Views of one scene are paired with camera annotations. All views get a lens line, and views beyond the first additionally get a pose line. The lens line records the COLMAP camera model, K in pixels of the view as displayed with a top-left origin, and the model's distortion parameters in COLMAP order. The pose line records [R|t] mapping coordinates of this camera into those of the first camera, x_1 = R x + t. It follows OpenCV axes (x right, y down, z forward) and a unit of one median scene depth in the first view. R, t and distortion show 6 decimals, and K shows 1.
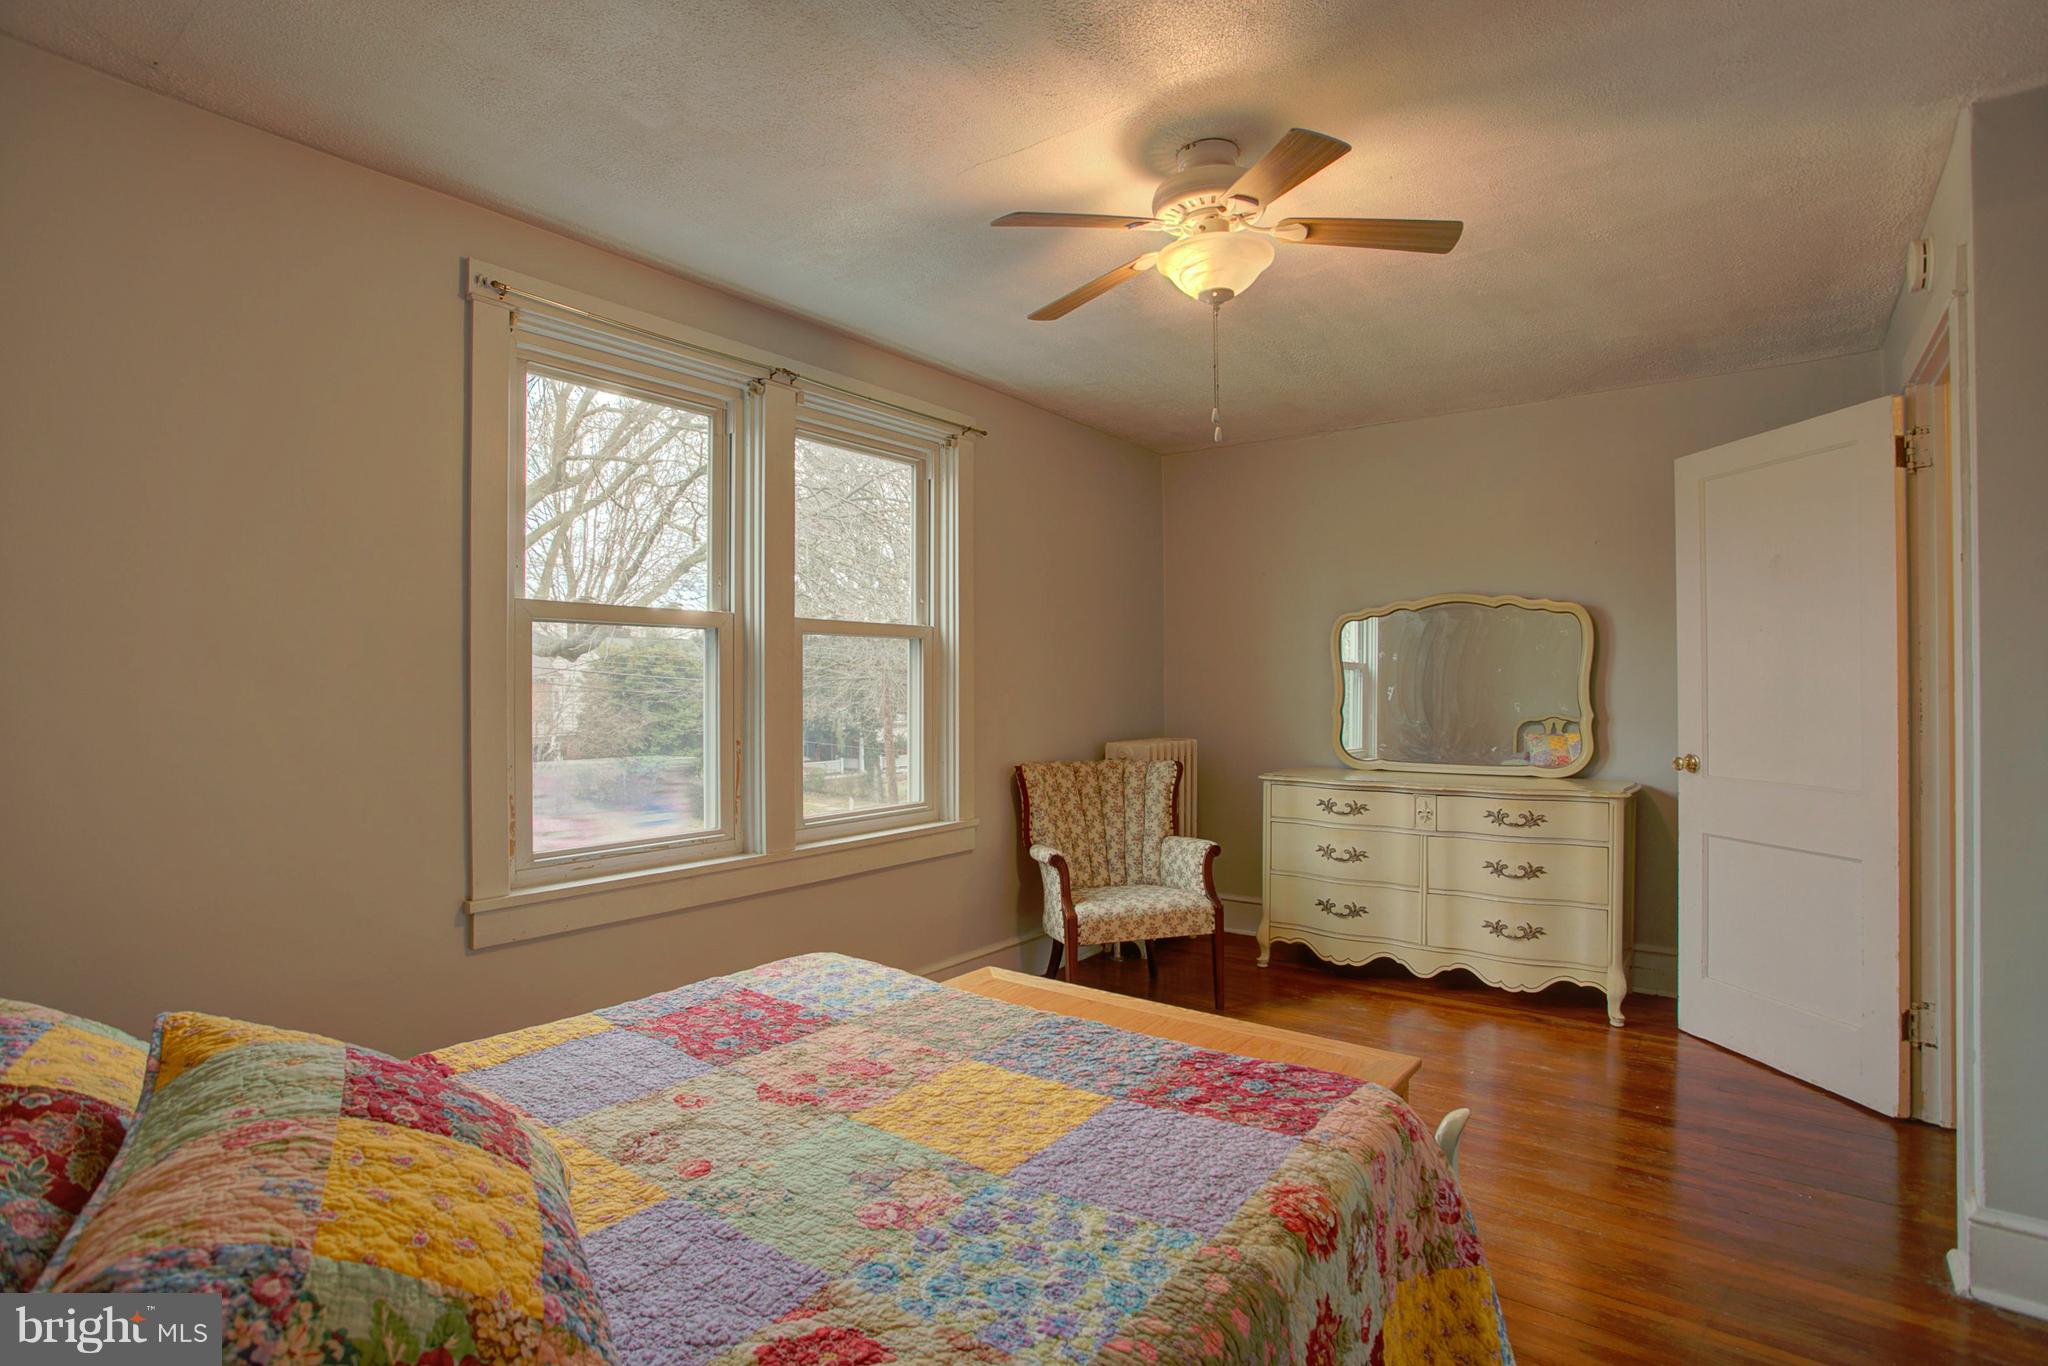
lens RADIAL K [[1038.1, 0, 1040.3], [0, 1038.1, 689.6], [0, 0, 1]] dist [-0.079288, 0.040720]
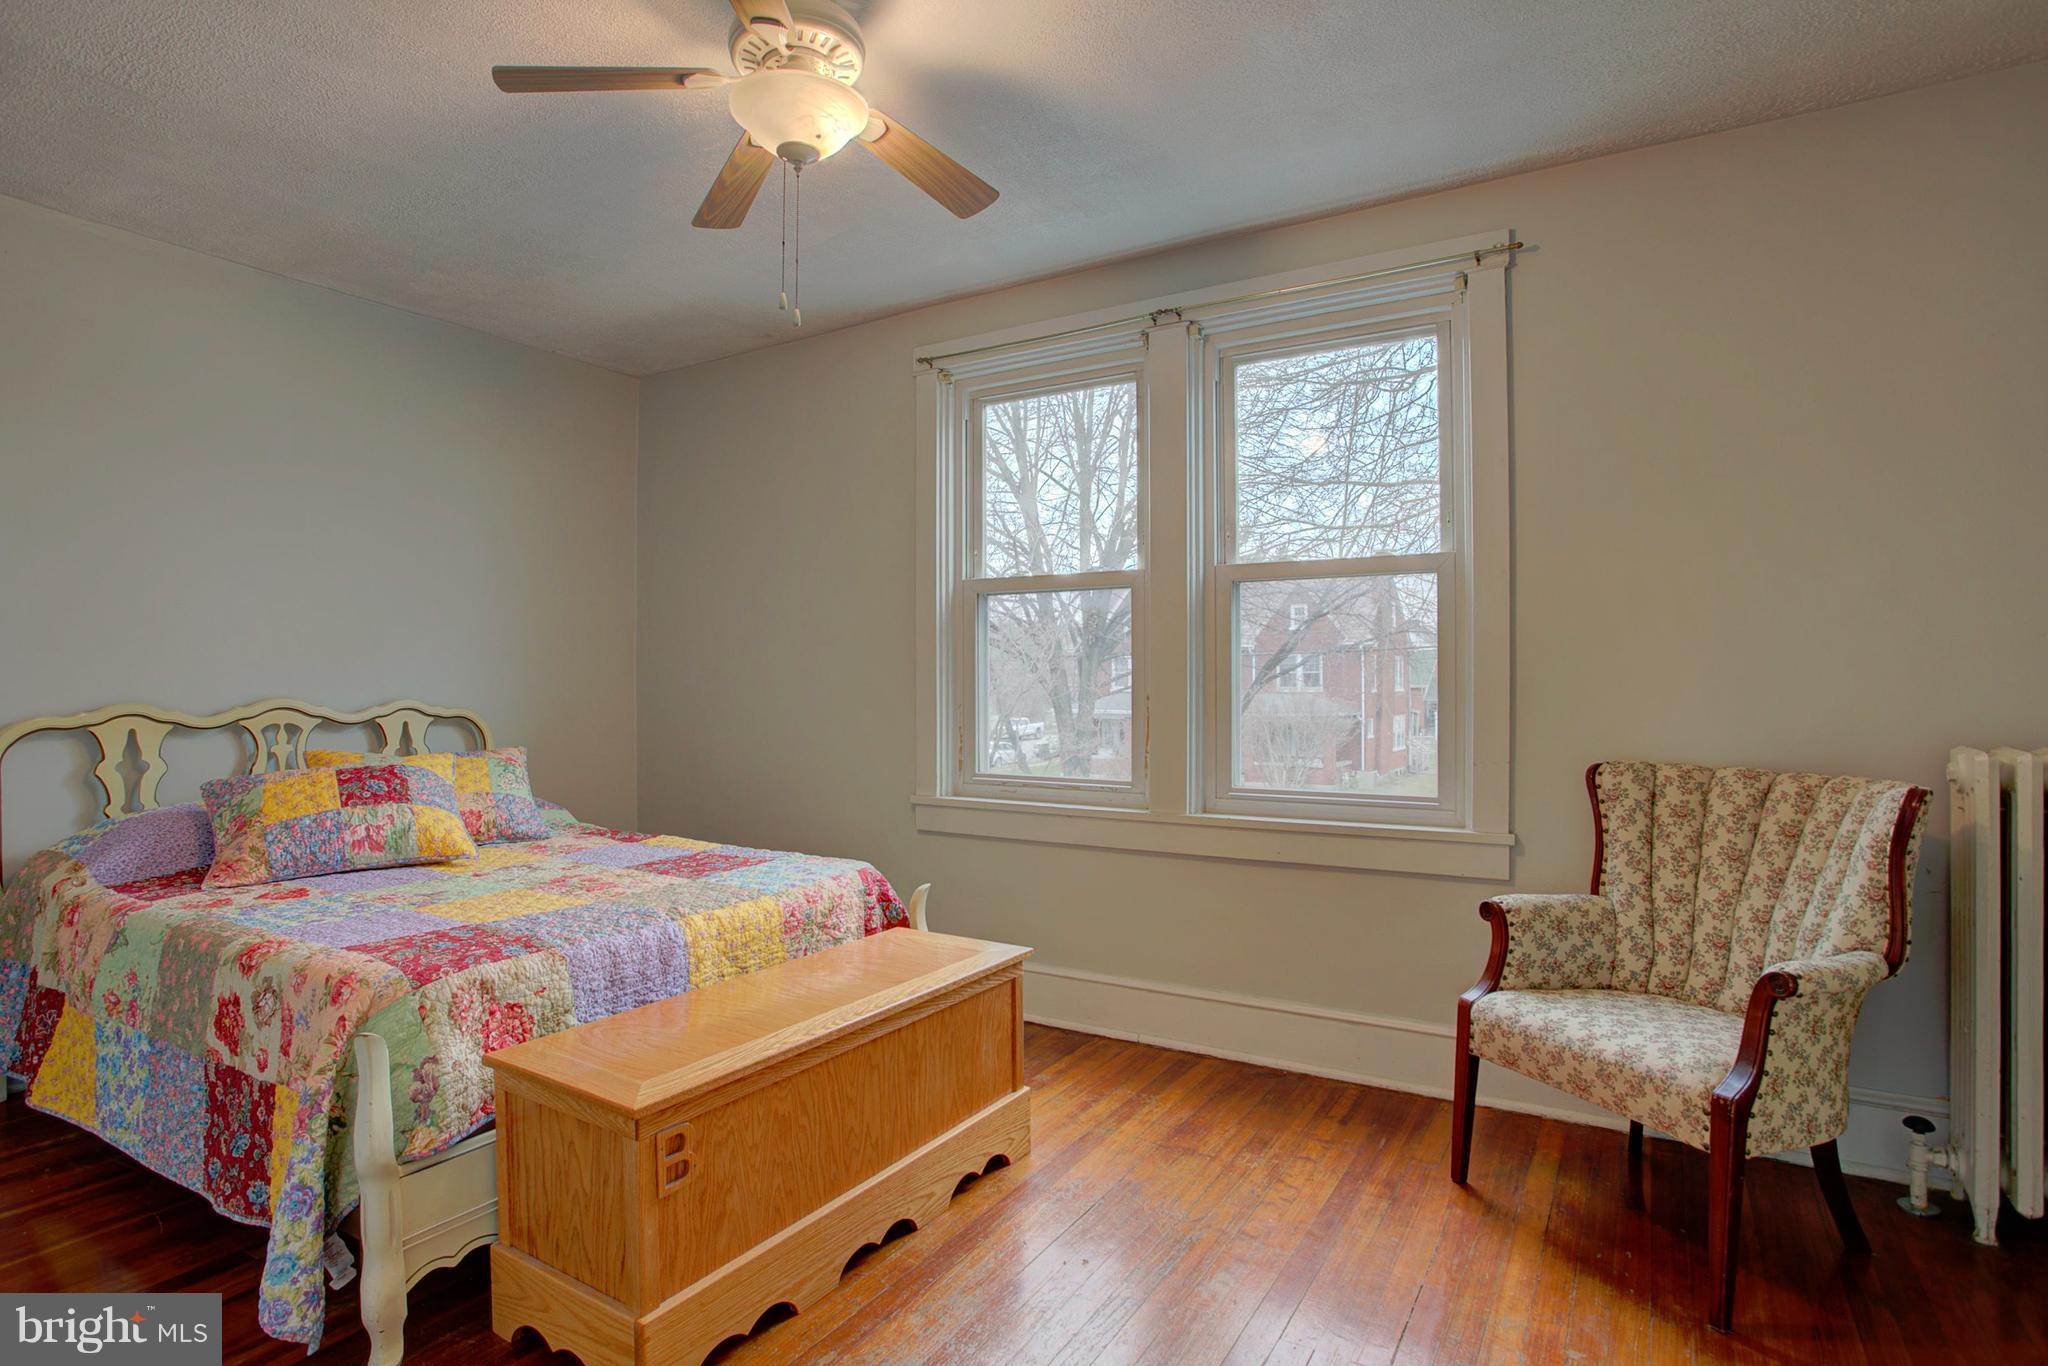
lens RADIAL K [[1038.1, 0, 1040.3], [0, 1038.1, 689.6], [0, 0, 1]] dist [-0.079288, 0.040720]
pose [[0.102892, 0.005019, -0.994680, 0.624731], [0.001380, 0.999986, 0.005189, 0.035314], [0.994692, -0.001907, 0.102884, 0.705969]]
